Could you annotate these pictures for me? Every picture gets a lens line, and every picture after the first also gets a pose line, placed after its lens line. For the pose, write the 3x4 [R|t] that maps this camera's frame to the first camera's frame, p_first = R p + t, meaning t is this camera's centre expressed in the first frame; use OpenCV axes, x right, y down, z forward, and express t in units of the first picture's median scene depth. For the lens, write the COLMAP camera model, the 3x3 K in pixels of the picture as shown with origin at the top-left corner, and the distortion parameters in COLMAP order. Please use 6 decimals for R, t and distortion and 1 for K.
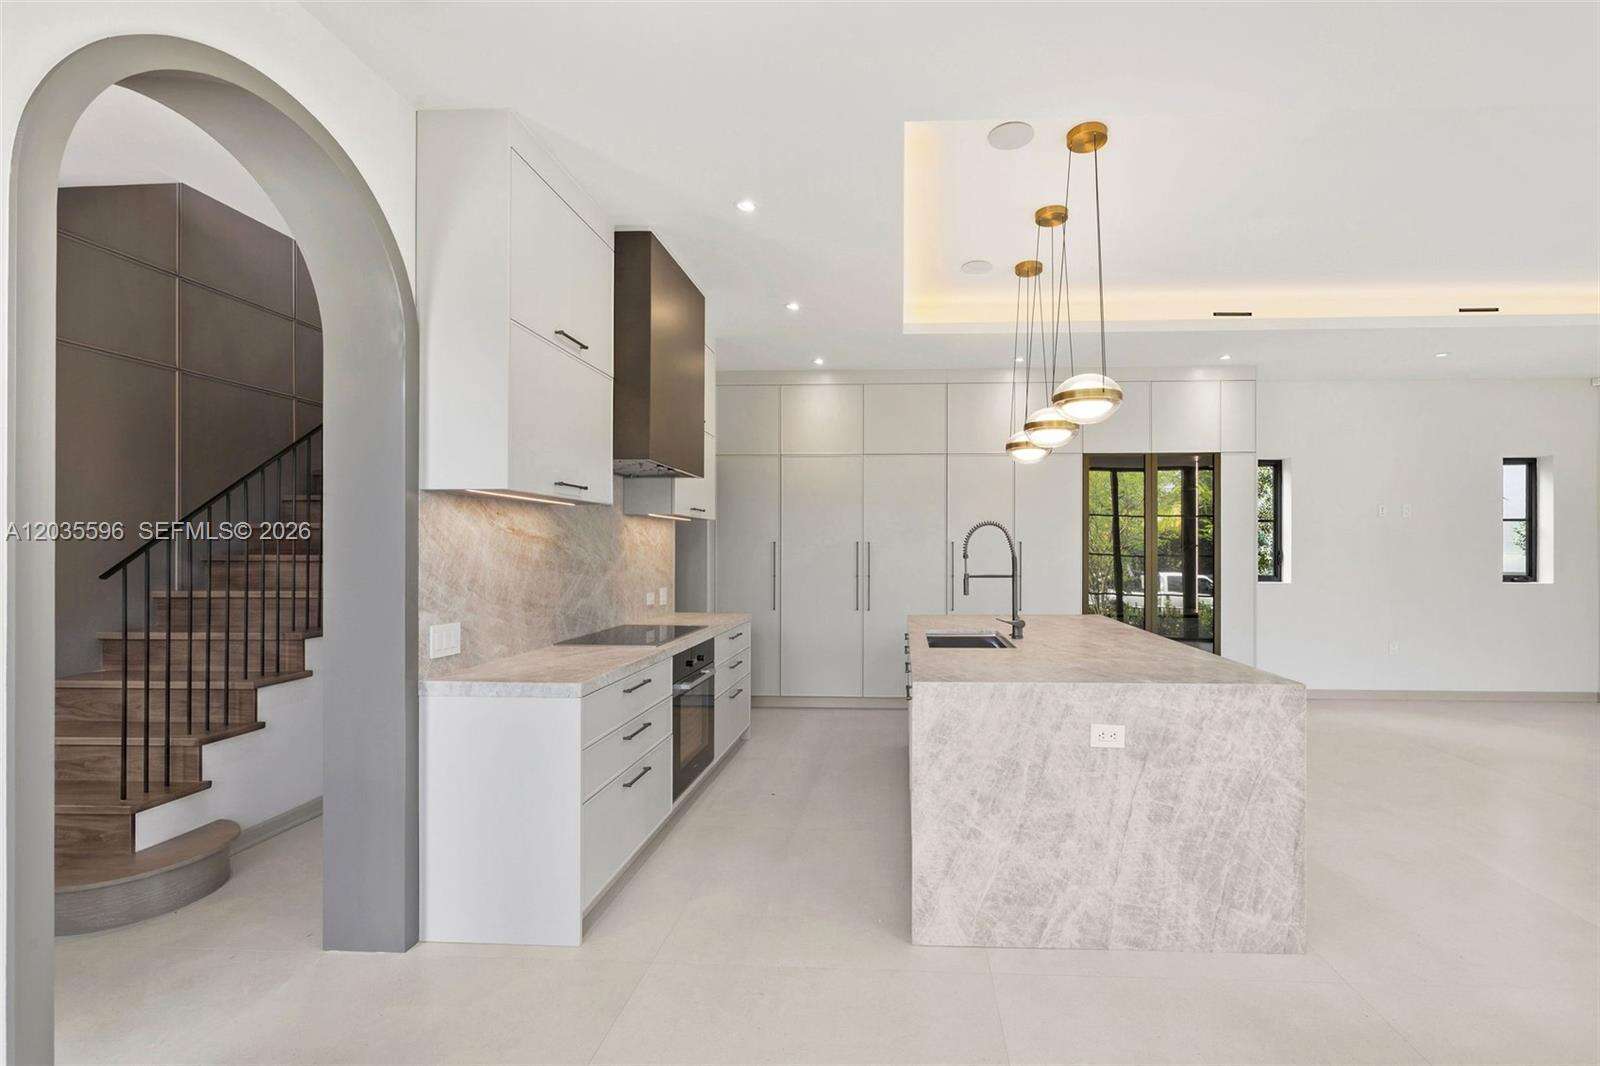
lens RADIAL K [[723.3, 0, 879.4], [0, 723.3, 544.8], [0, 0, 1]] dist [0.001113, -0.000659]
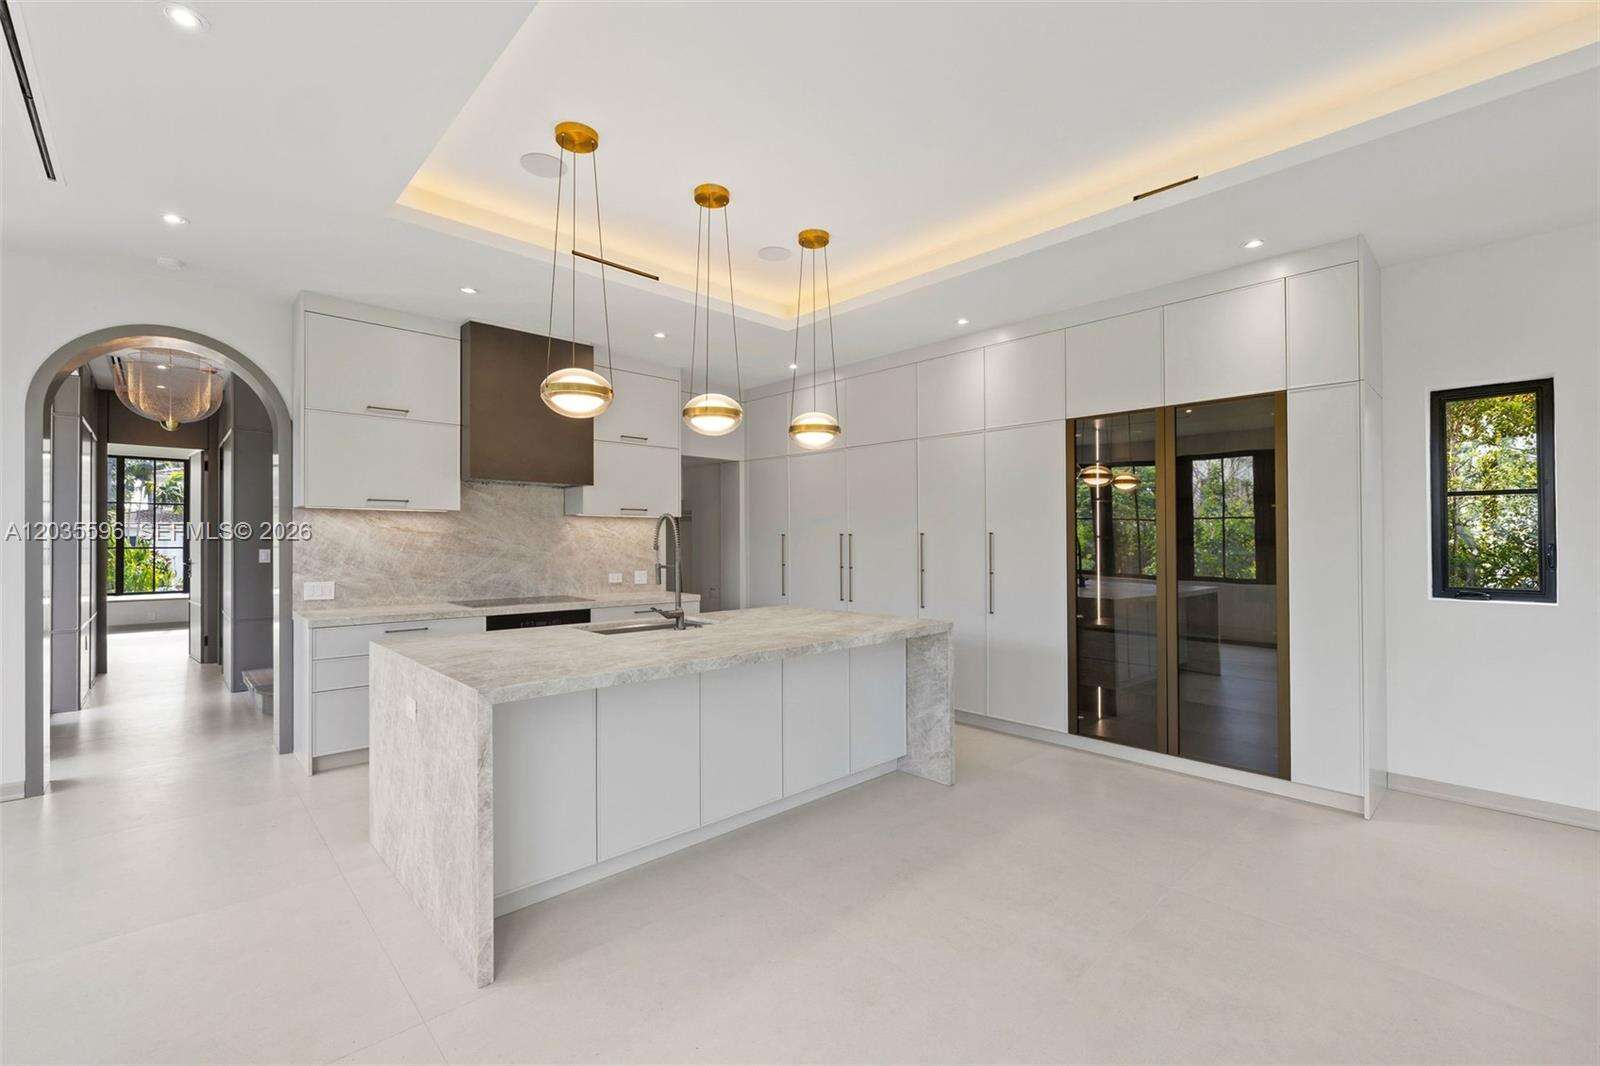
lens RADIAL K [[681.3, 0, 799.7], [0, 681.3, 533.8], [0, 0, 1]] dist [-0.003247, 0.000962]
pose [[0.712075, -0.008191, -0.702056, 1.361280], [0.004201, 0.999964, -0.007405, 0.007540], [0.702091, 0.002324, 0.712083, 0.604697]]
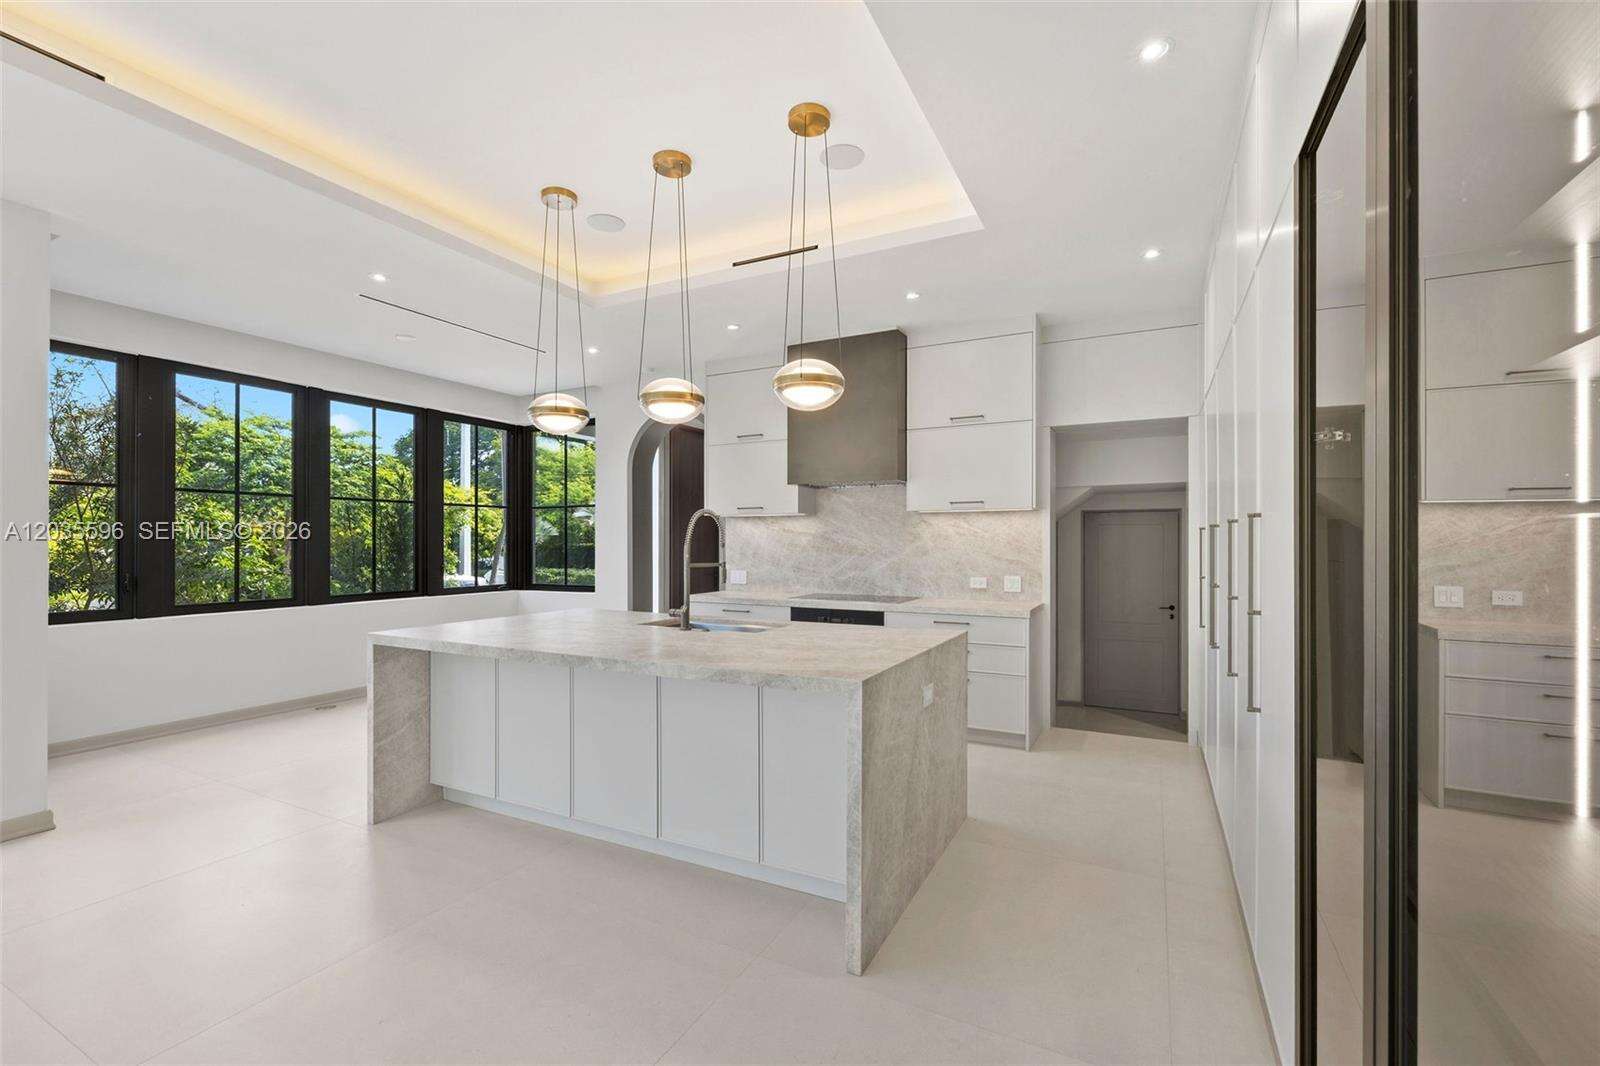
lens RADIAL K [[681.3, 0, 800.6], [0, 681.3, 538.8], [0, 0, 1]] dist [-0.003247, 0.000962]
pose [[-0.427833, -0.008096, -0.903822, 1.322101], [0.004288, 0.999930, -0.010987, 0.027587], [0.903848, -0.008577, -0.427768, 2.067421]]
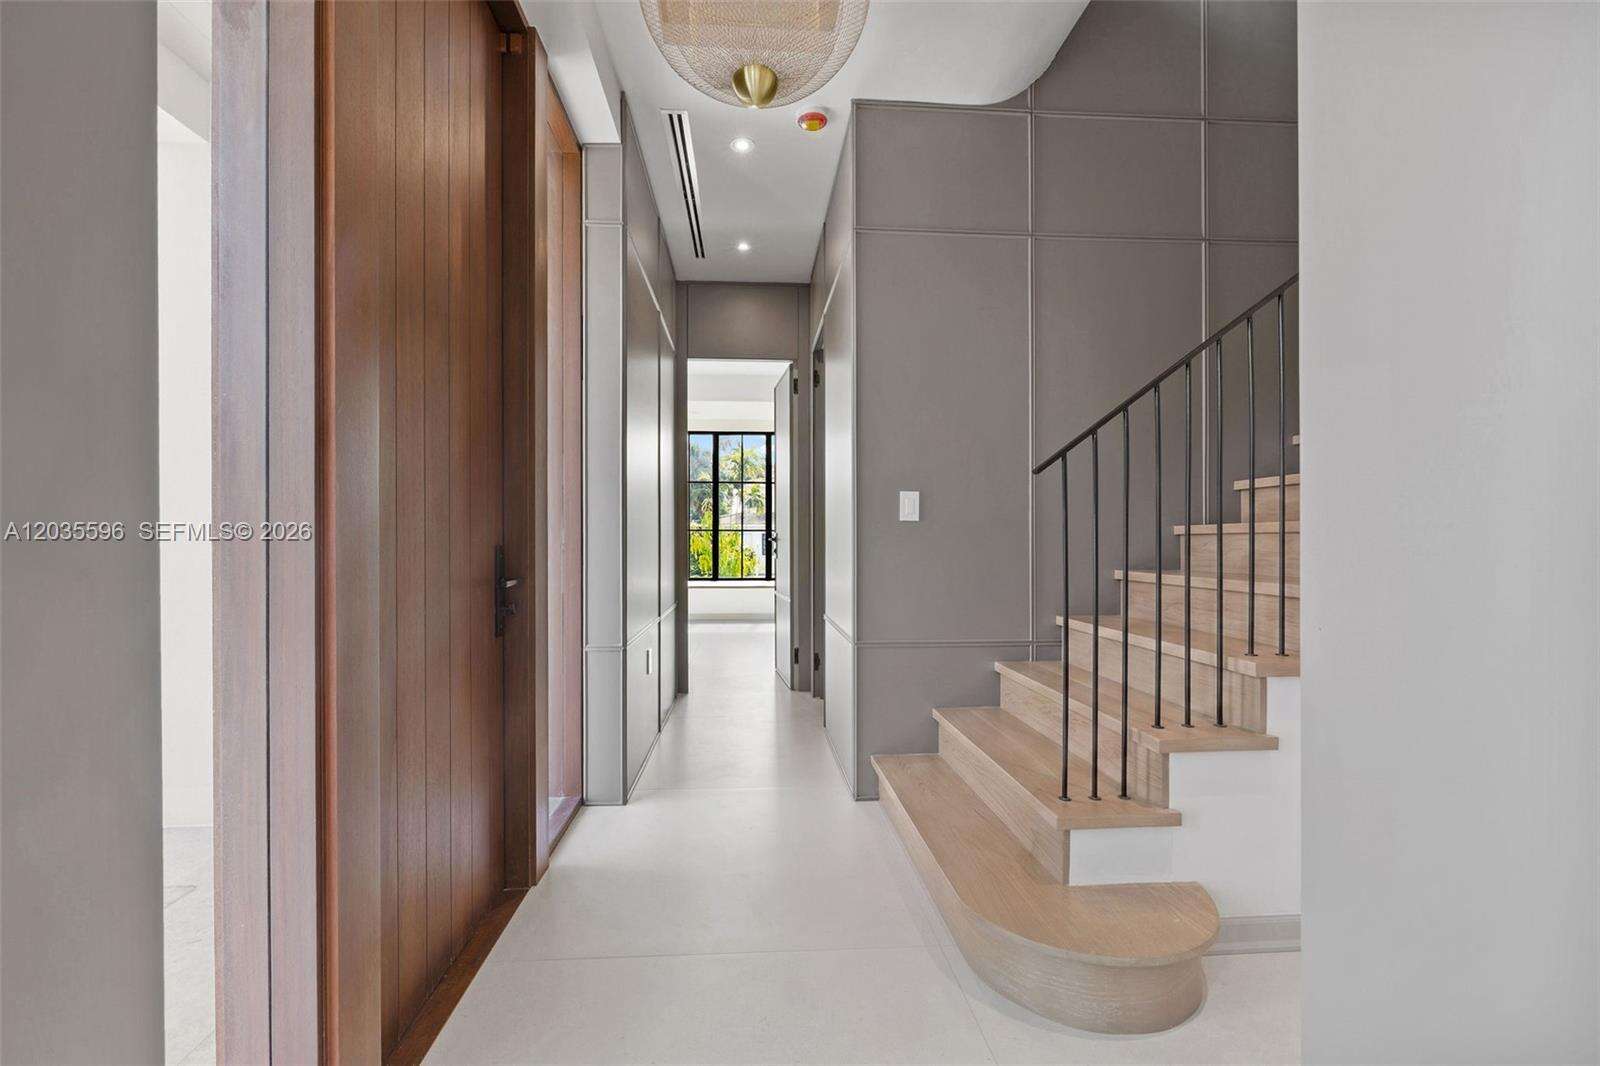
lens RADIAL K [[681.3, 0, 787.9], [0, 681.3, 538.3], [0, 0, 1]] dist [-0.003247, 0.000962]
pose [[0.094729, -0.007324, -0.995476, -0.435499], [0.002712, 0.999971, -0.007099, 0.111777], [0.995499, -0.002028, 0.094746, 0.684061]]
